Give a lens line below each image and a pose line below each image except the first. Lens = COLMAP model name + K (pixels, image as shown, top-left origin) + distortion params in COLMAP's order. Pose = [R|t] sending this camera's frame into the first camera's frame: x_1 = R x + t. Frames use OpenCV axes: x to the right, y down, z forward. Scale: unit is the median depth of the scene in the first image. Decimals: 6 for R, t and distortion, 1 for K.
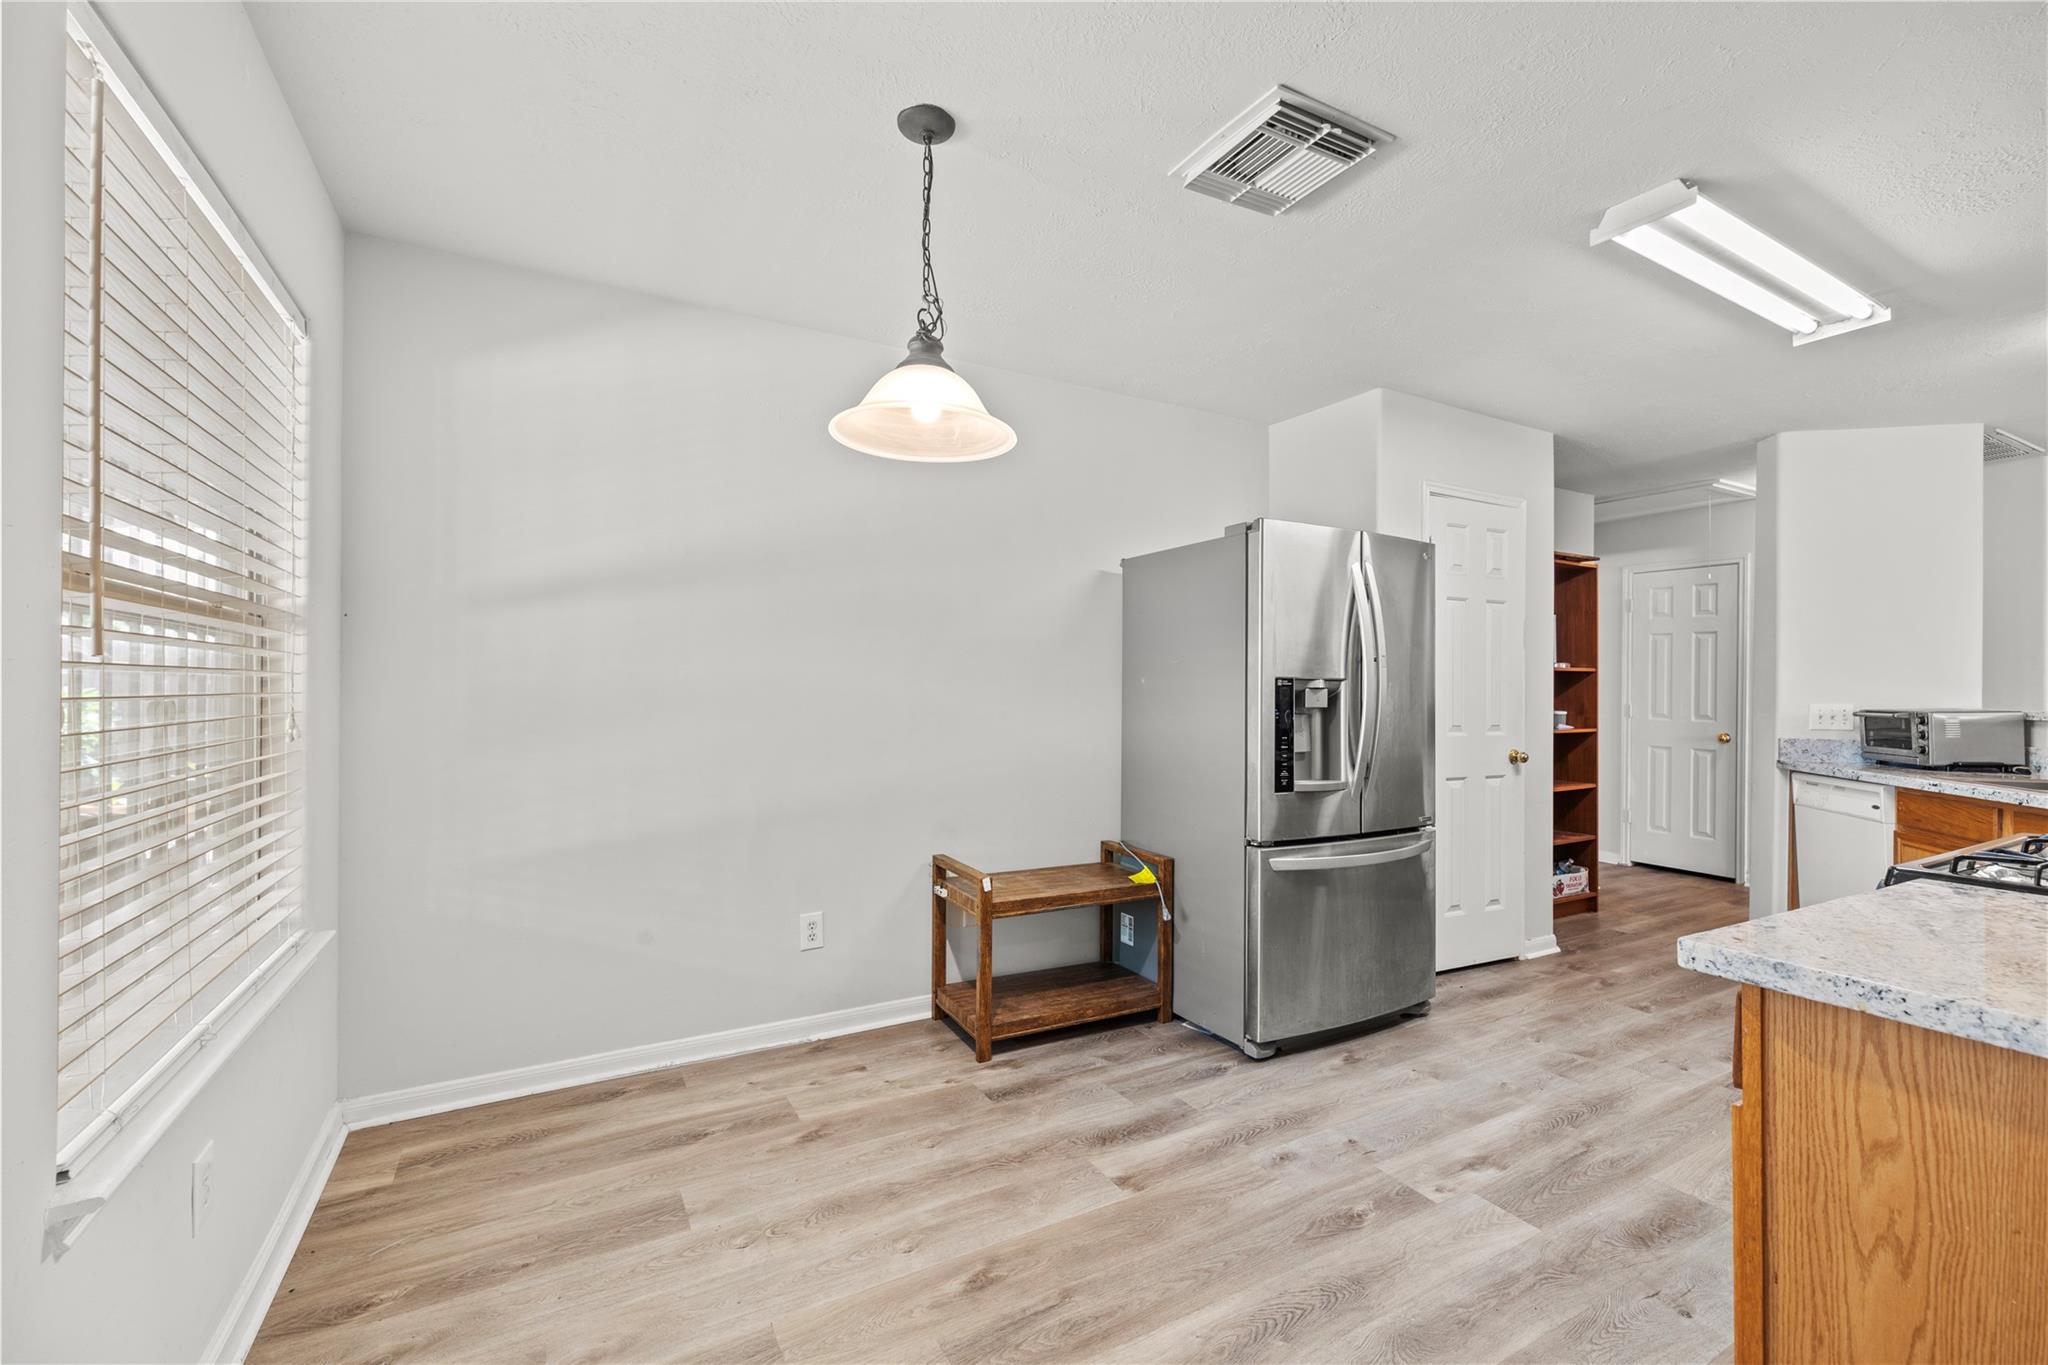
lens RADIAL K [[856.2, 0, 1021.8], [0, 856.2, 681.8], [0, 0, 1]] dist [-0.000145, 0.000632]
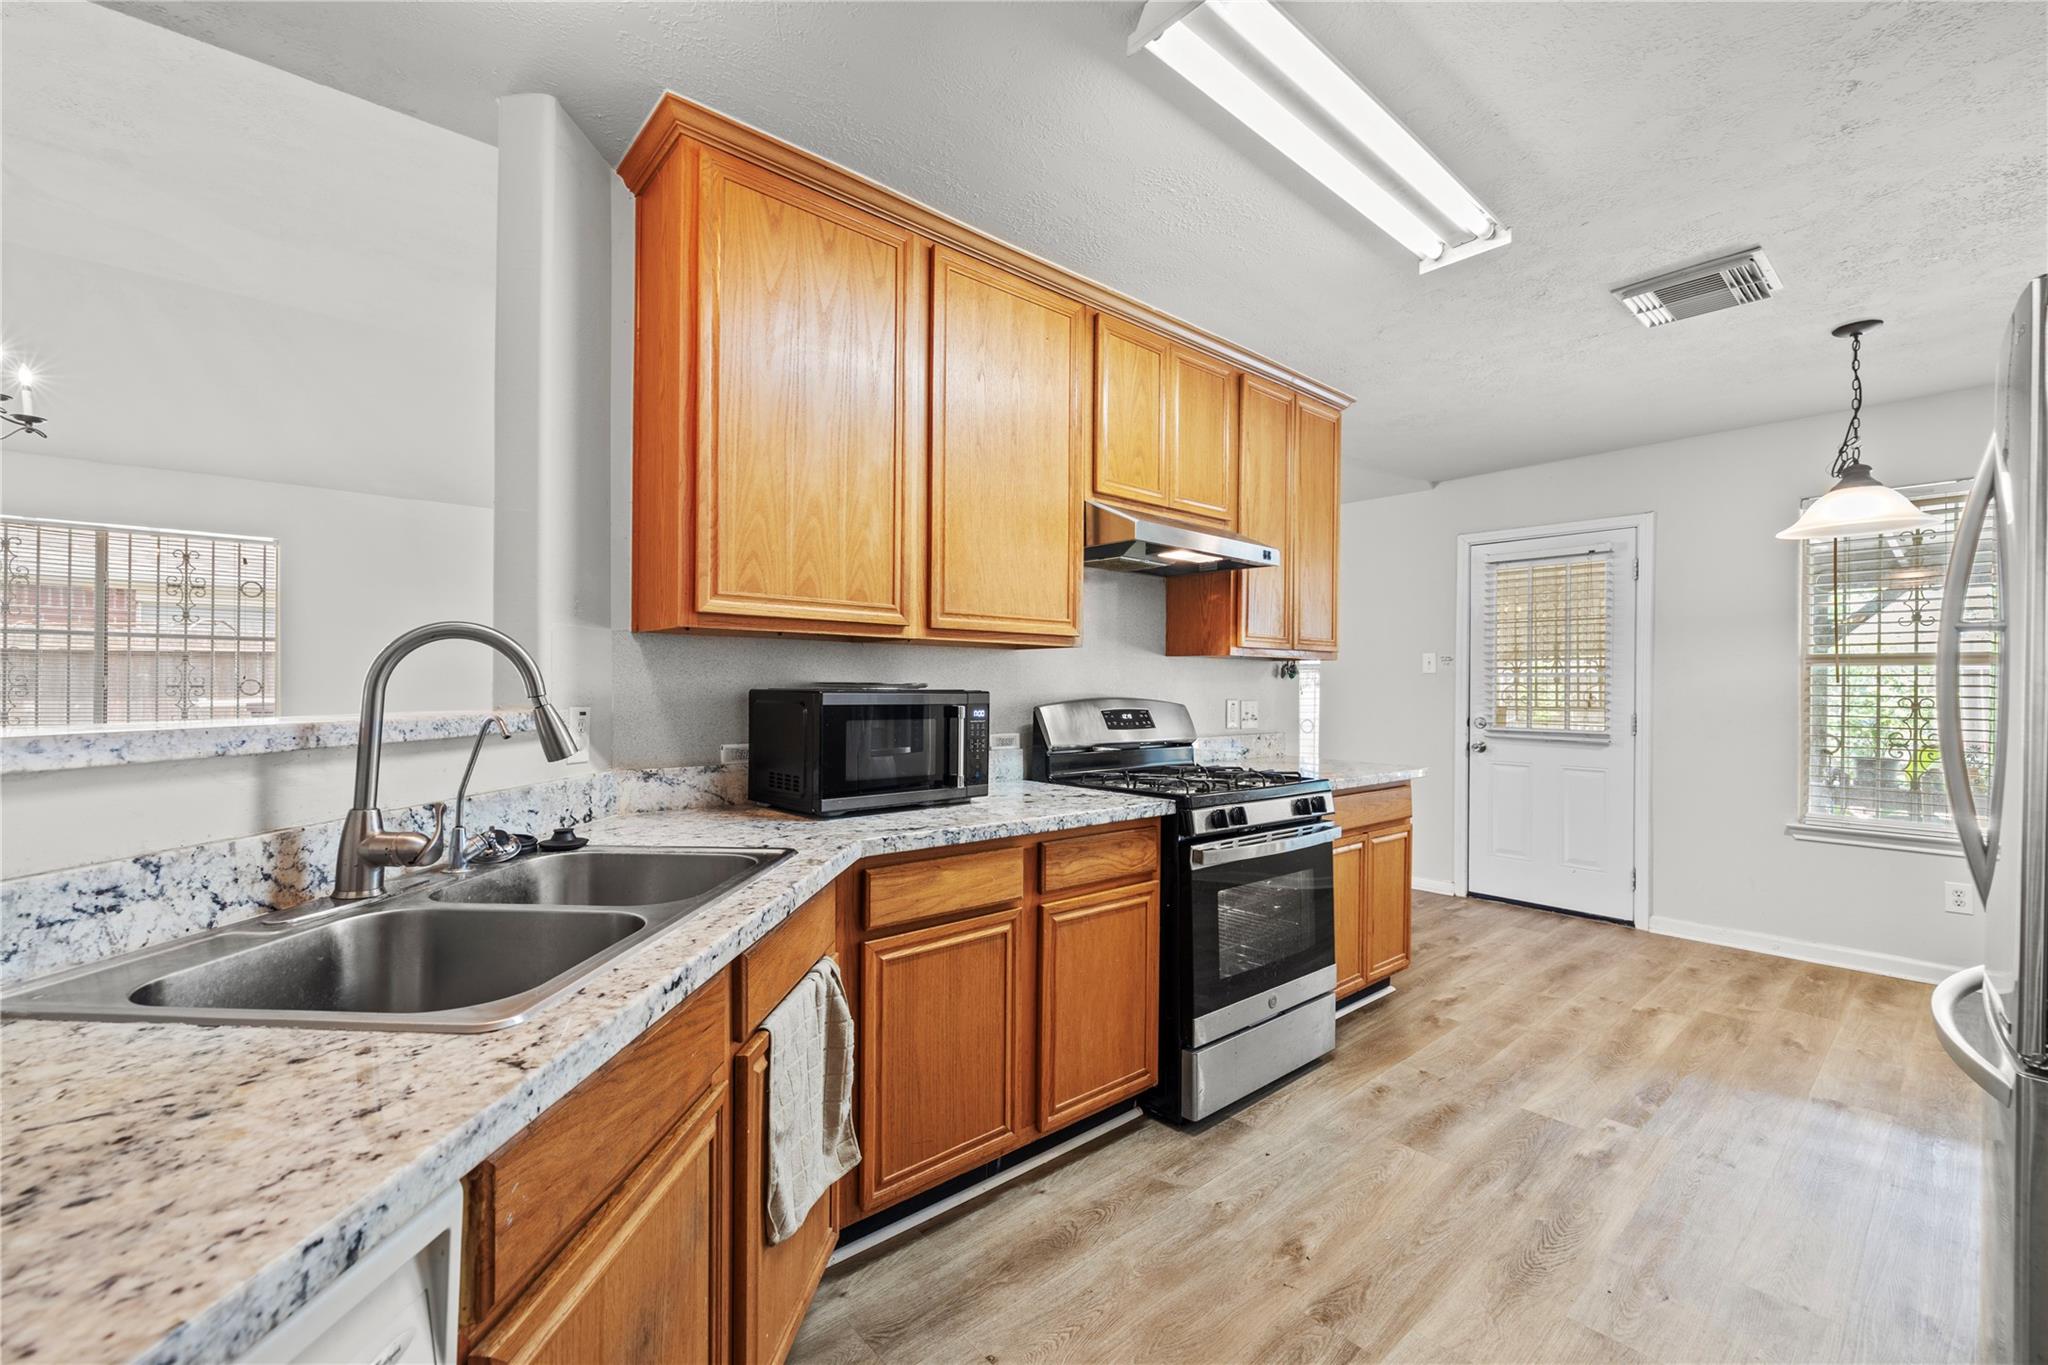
lens RADIAL K [[857.5, 0, 1015.1], [0, 857.5, 682.9], [0, 0, 1]] dist [0.000573, 0.000082]
pose [[-0.978267, -0.015021, -0.206805, 1.356785], [-0.012927, 0.999851, -0.011474, 0.024367], [0.206946, -0.008551, -0.978315, 1.760873]]
